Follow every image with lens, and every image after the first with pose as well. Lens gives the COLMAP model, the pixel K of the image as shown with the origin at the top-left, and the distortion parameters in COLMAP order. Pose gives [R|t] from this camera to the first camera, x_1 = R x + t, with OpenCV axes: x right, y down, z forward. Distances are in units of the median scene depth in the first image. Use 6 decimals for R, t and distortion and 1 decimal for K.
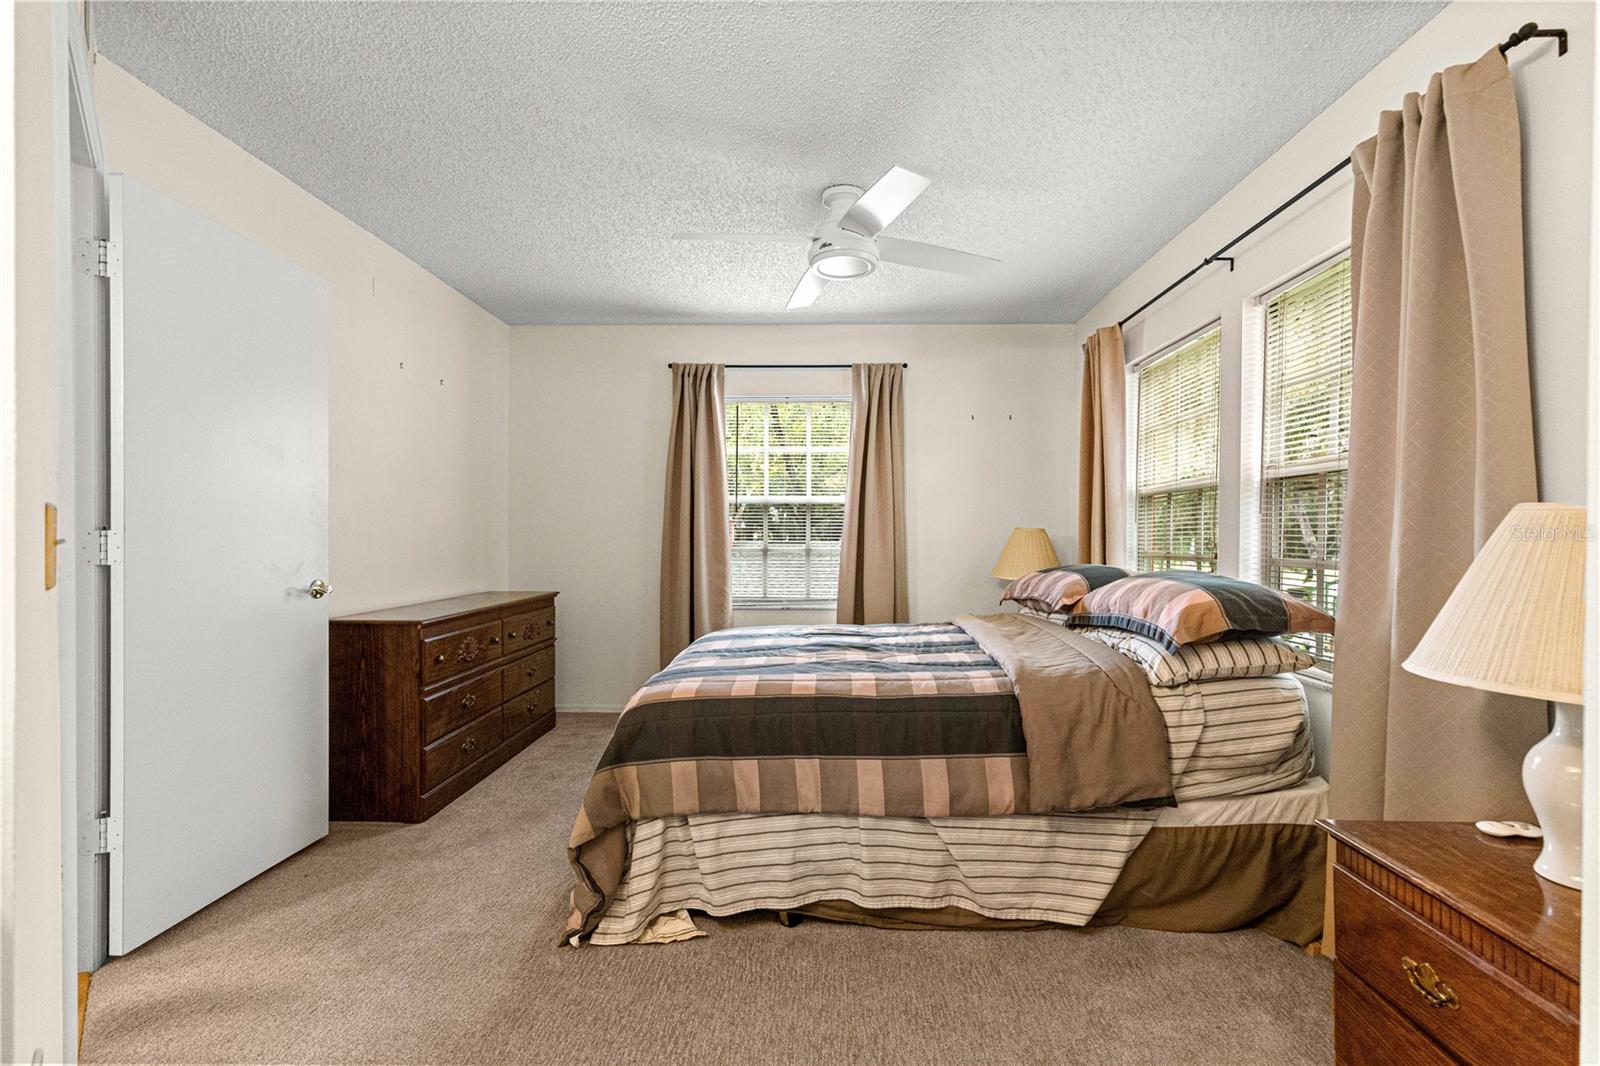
lens RADIAL K [[717.6, 0, 795.6], [0, 717.6, 539.1], [0, 0, 1]] dist [0.002879, -0.000581]
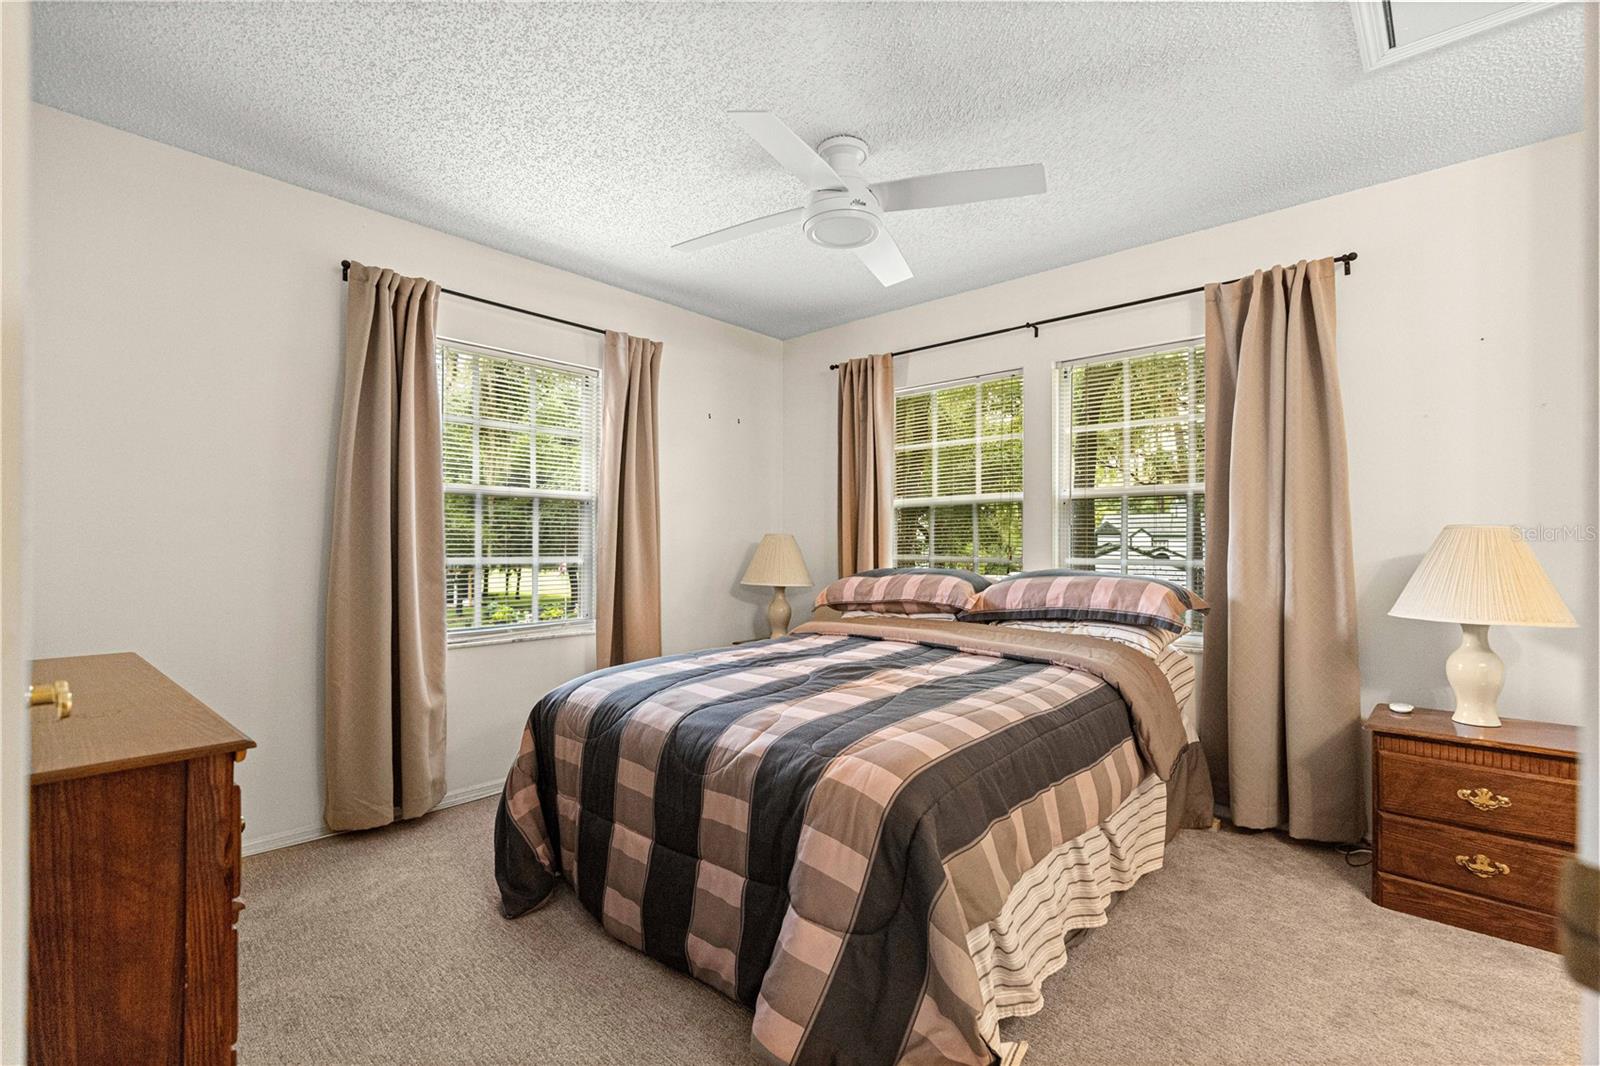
lens RADIAL K [[717.6, 0, 799.4], [0, 717.6, 535.6], [0, 0, 1]] dist [0.002879, -0.000581]
pose [[0.636551, 0.011263, 0.771152, -0.484372], [0.001472, 0.999874, -0.015818, 0.003127], [-0.771233, 0.011205, 0.636455, 0.373274]]
